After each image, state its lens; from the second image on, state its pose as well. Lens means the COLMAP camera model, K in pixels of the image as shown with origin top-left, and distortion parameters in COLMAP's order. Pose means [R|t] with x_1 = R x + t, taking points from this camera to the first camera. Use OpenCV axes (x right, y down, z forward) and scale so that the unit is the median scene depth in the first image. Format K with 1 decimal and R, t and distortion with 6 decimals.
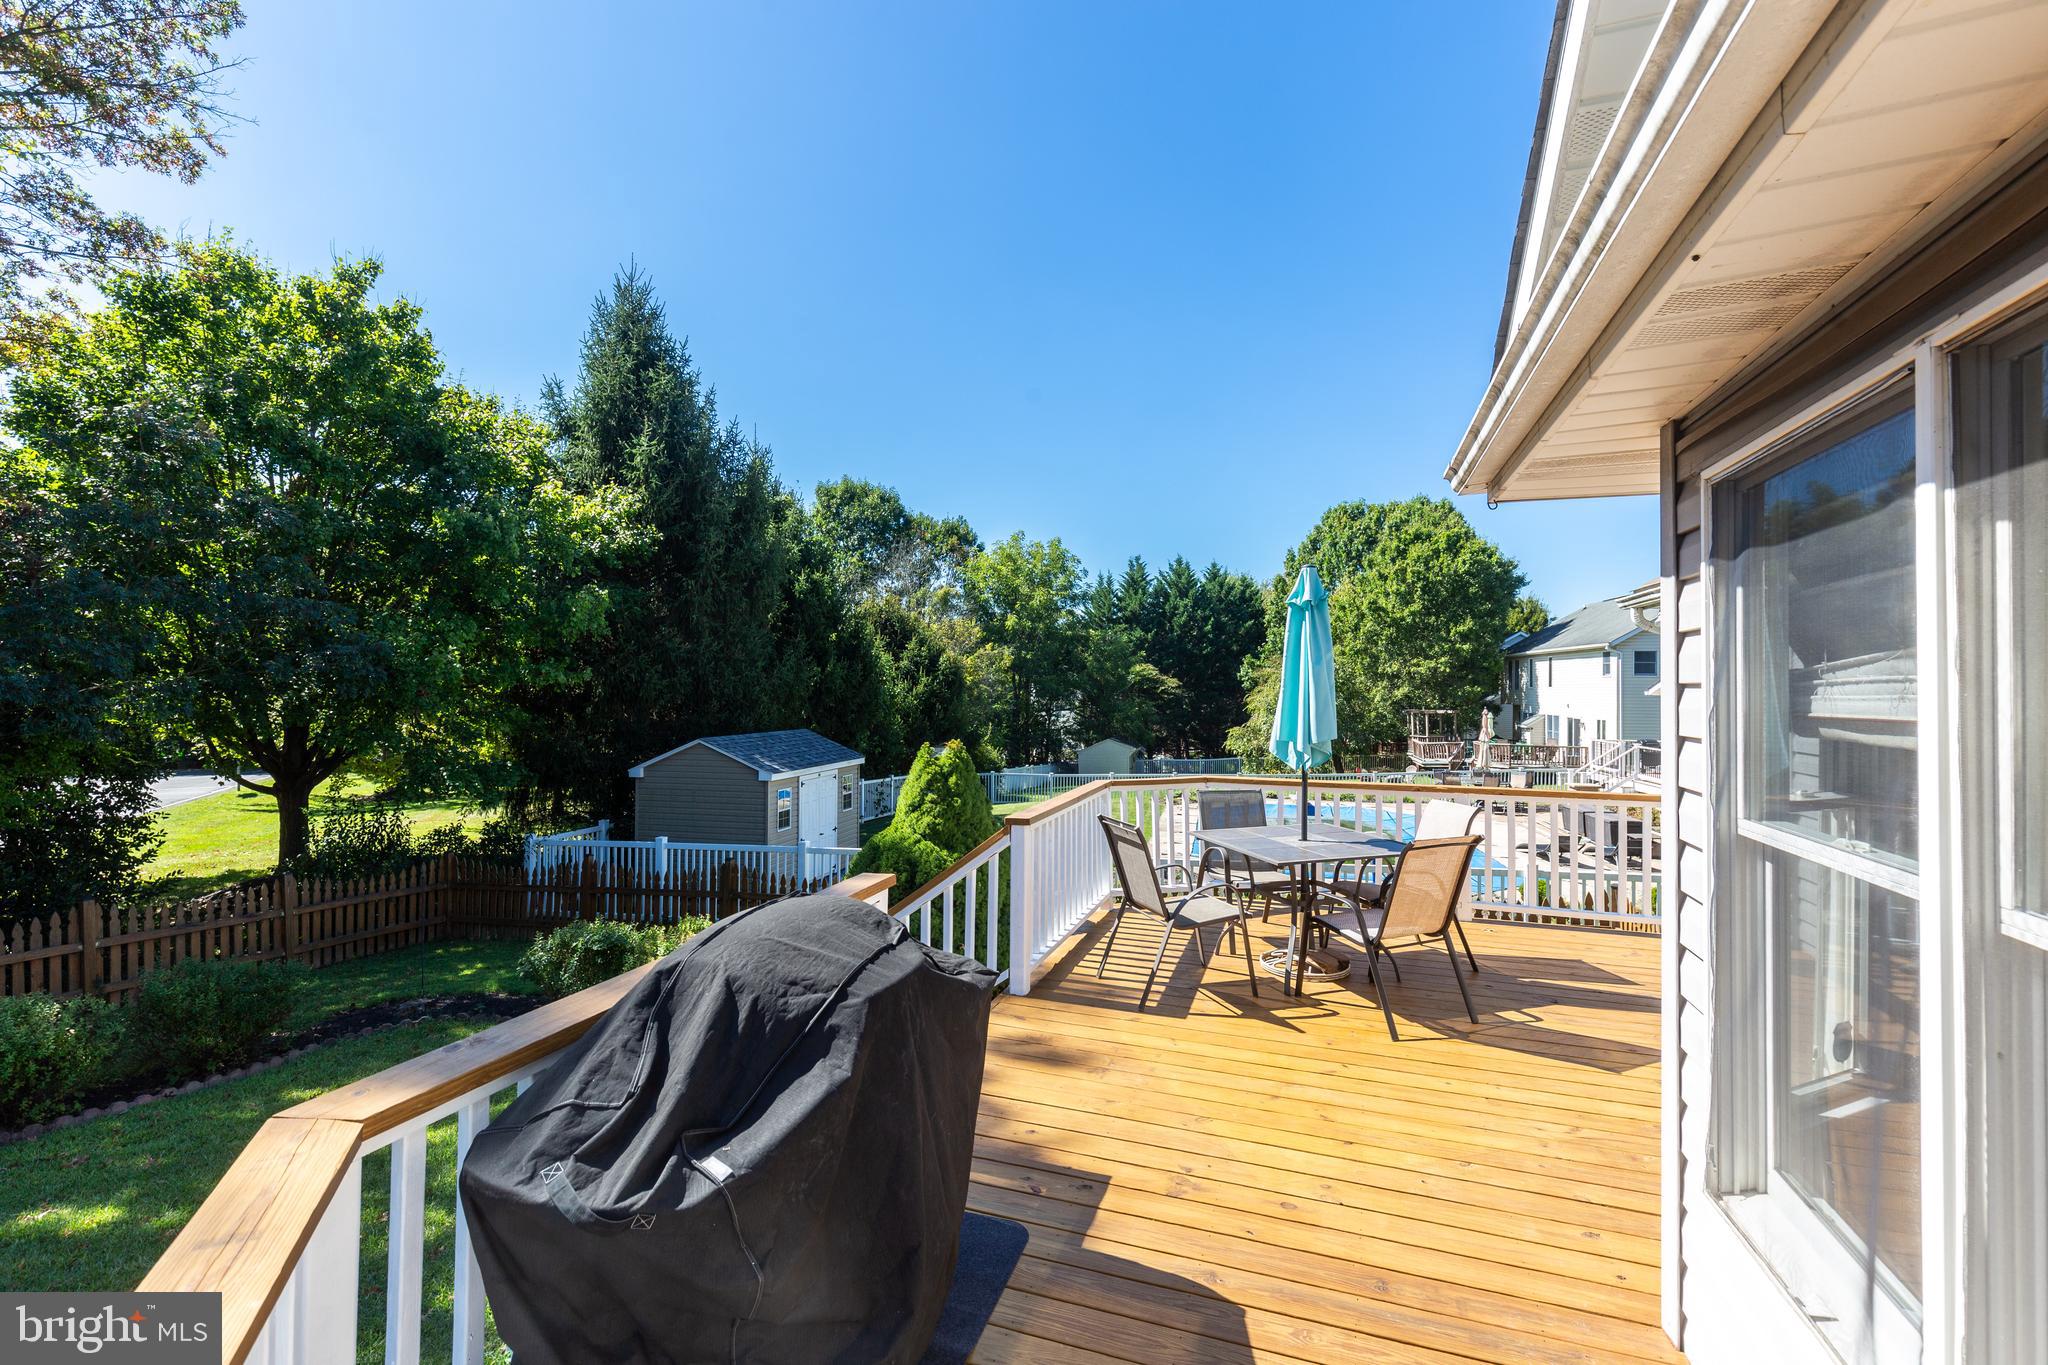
lens RADIAL K [[925.2, 0, 1029.1], [0, 925.2, 669.3], [0, 0, 1]] dist [-0.000802, 0.000045]
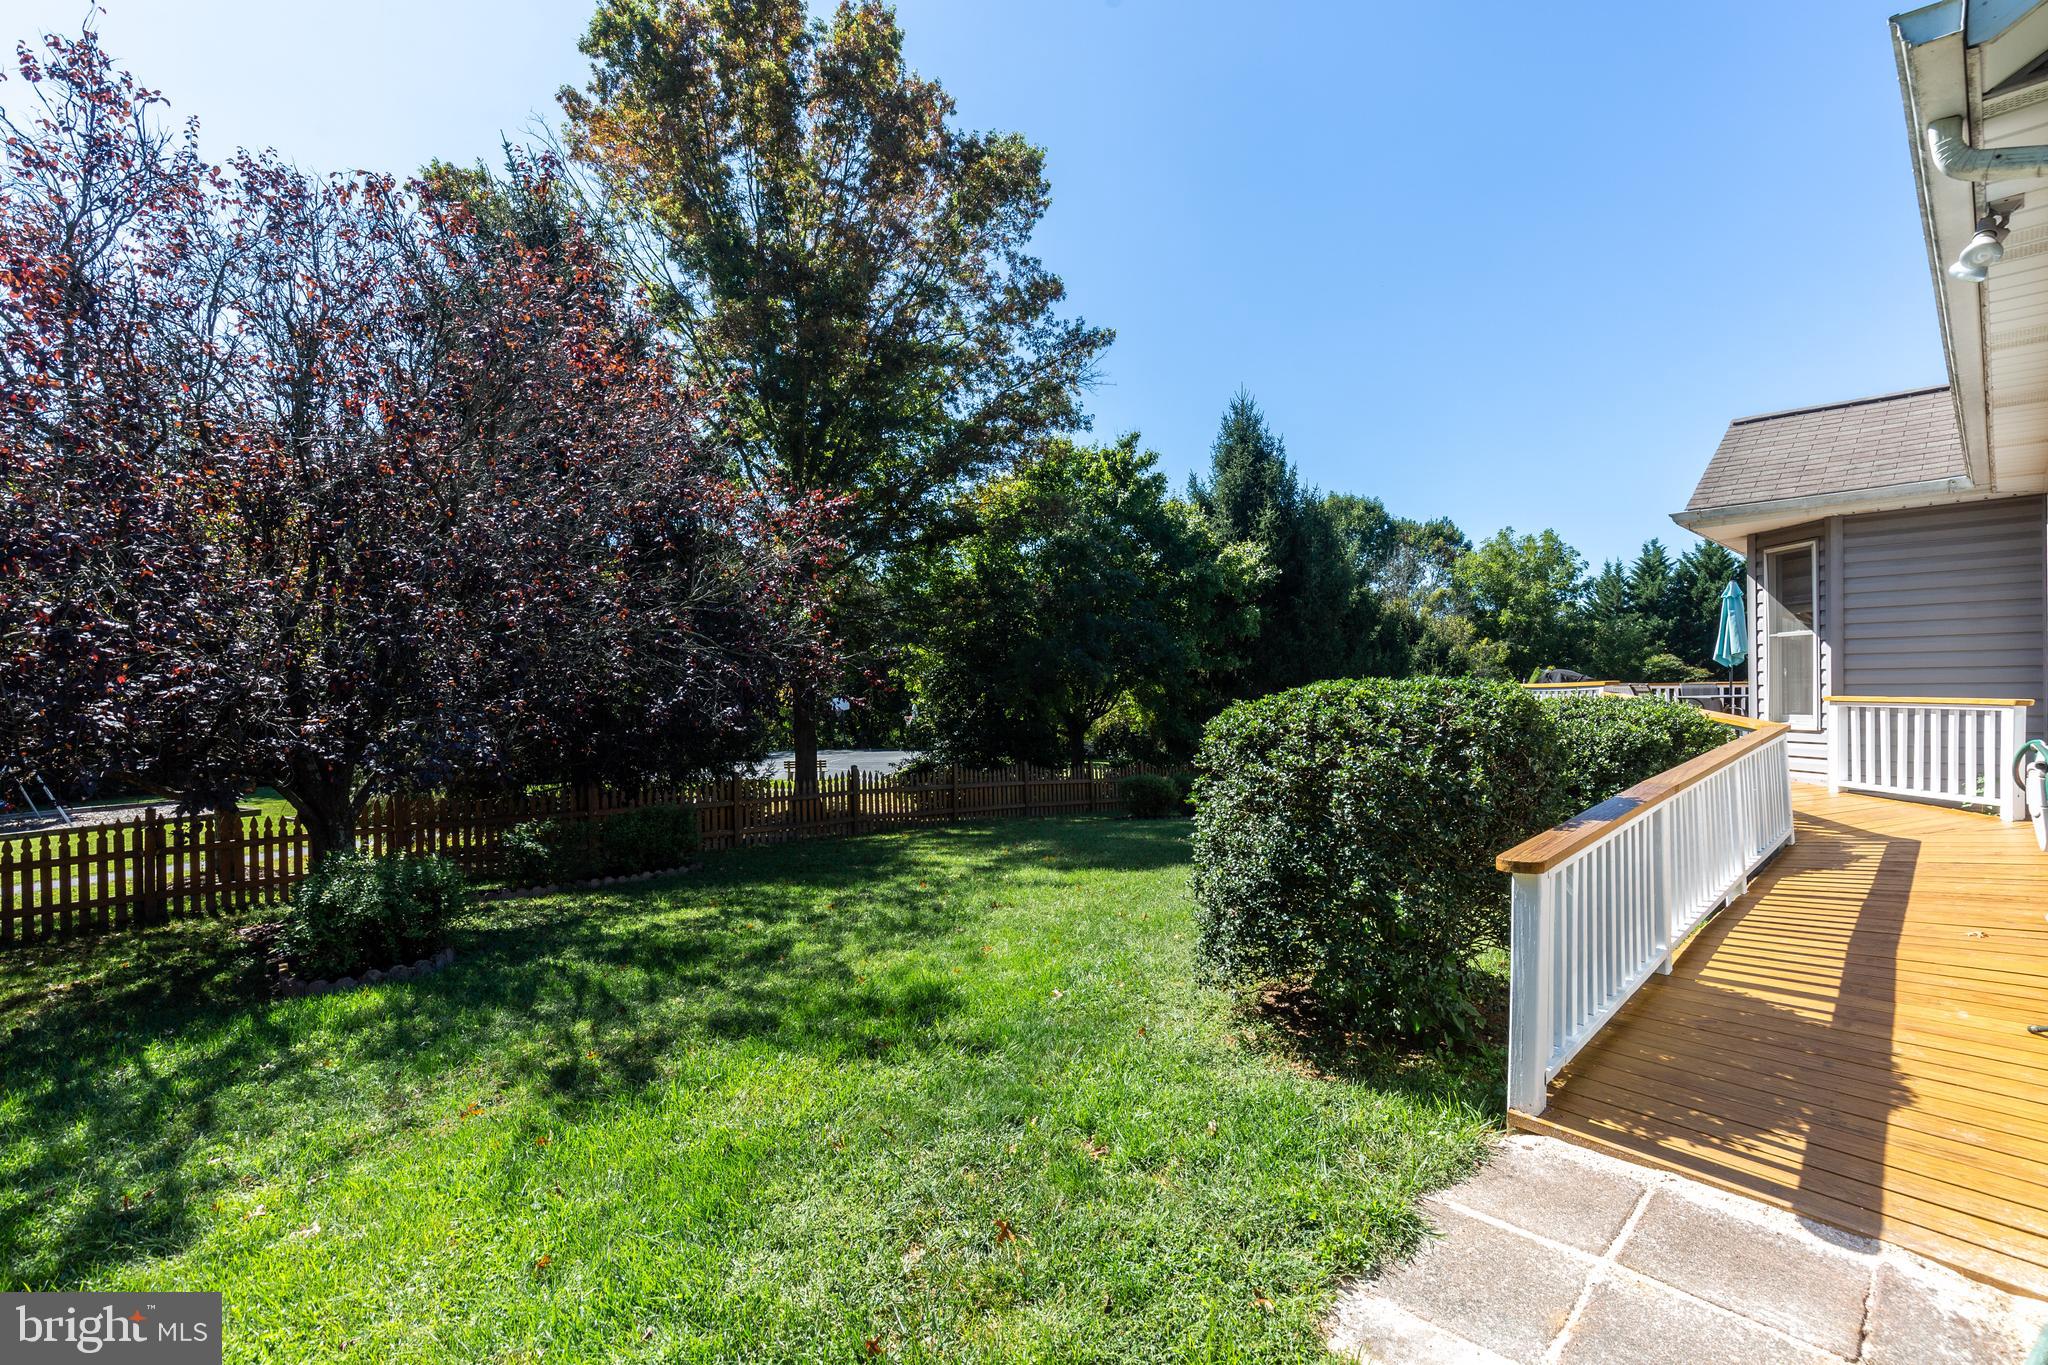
lens RADIAL K [[970.4, 0, 984.1], [0, 970.4, 706.7], [0, 0, 1]] dist [0.002528, 0.000287]
pose [[0.882773, -0.011367, -0.469662, -0.023600], [0.023881, 0.999501, 0.020695, 0.011138], [0.469192, -0.029485, 0.882604, -0.210315]]
